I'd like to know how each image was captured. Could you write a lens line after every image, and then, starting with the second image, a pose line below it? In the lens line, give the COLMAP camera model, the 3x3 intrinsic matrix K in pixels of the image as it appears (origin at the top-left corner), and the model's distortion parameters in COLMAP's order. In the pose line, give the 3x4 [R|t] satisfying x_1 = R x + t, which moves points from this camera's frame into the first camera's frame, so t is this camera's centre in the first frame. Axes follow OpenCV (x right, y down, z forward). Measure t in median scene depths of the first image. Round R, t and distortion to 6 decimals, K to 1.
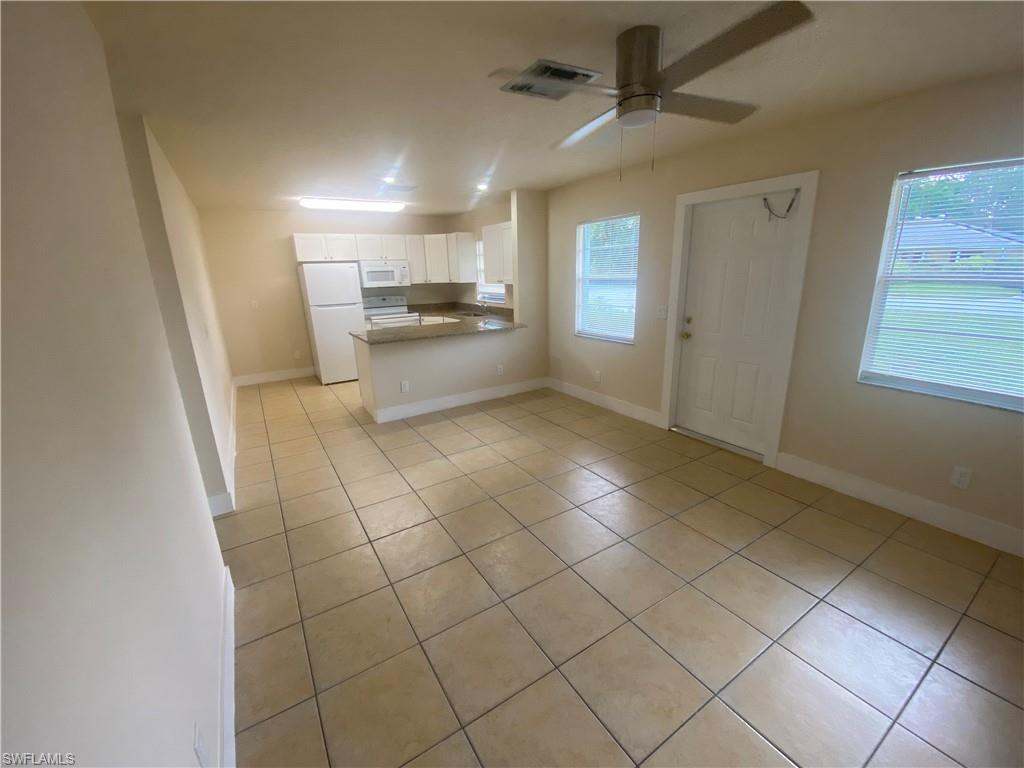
lens RADIAL K [[416.6, 0, 510.7], [0, 416.6, 384.5], [0, 0, 1]] dist [0.024500, -0.023096]
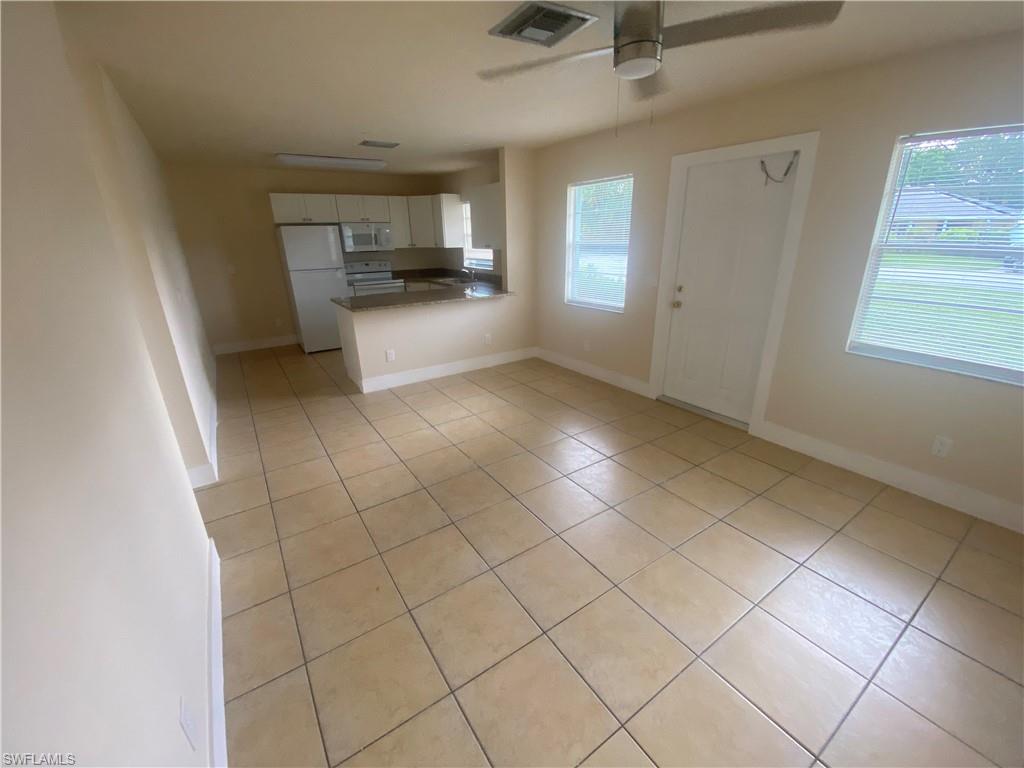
lens RADIAL K [[416.6, 0, 510.7], [0, 416.6, 384.5], [0, 0, 1]] dist [0.024500, -0.023096]
pose [[0.999555, 0.000648, 0.029817, -0.002192], [-0.002866, 0.997224, 0.074405, -0.001520], [-0.029686, -0.074458, 0.996782, 0.020545]]
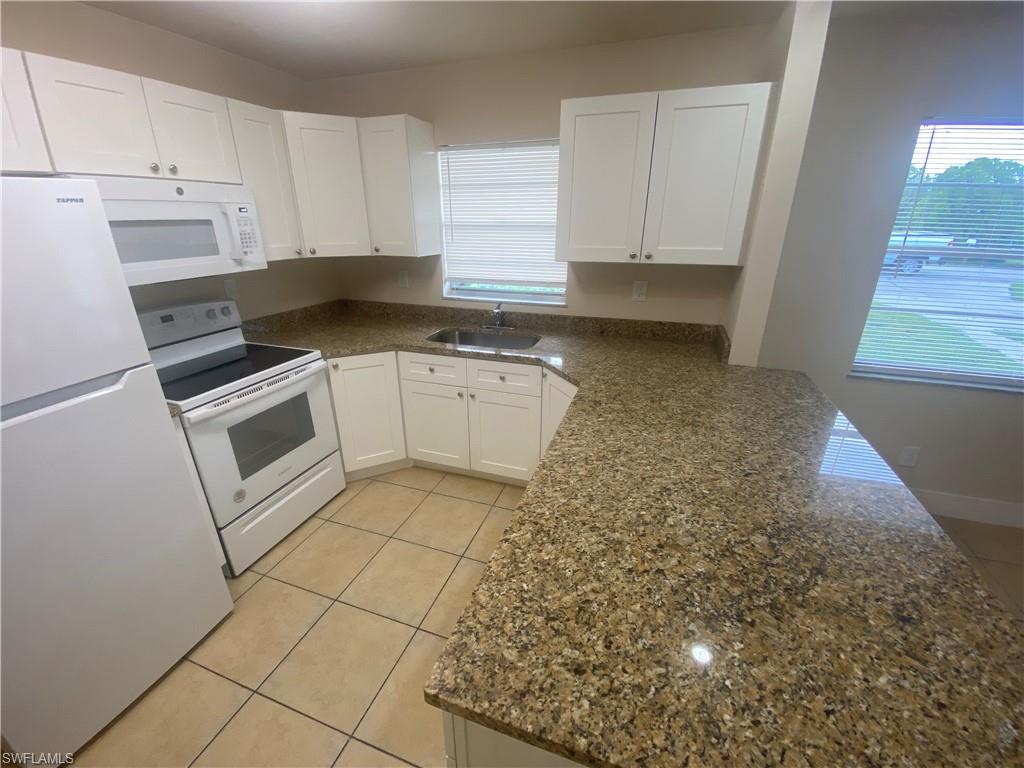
lens RADIAL K [[416.6, 0, 510.7], [0, 416.6, 384.5], [0, 0, 1]] dist [0.024500, -0.023096]
pose [[0.783224, -0.202876, 0.587708, -0.846248], [0.145007, 0.978802, 0.144633, -0.471565], [-0.604593, -0.028058, 0.796040, 1.745864]]
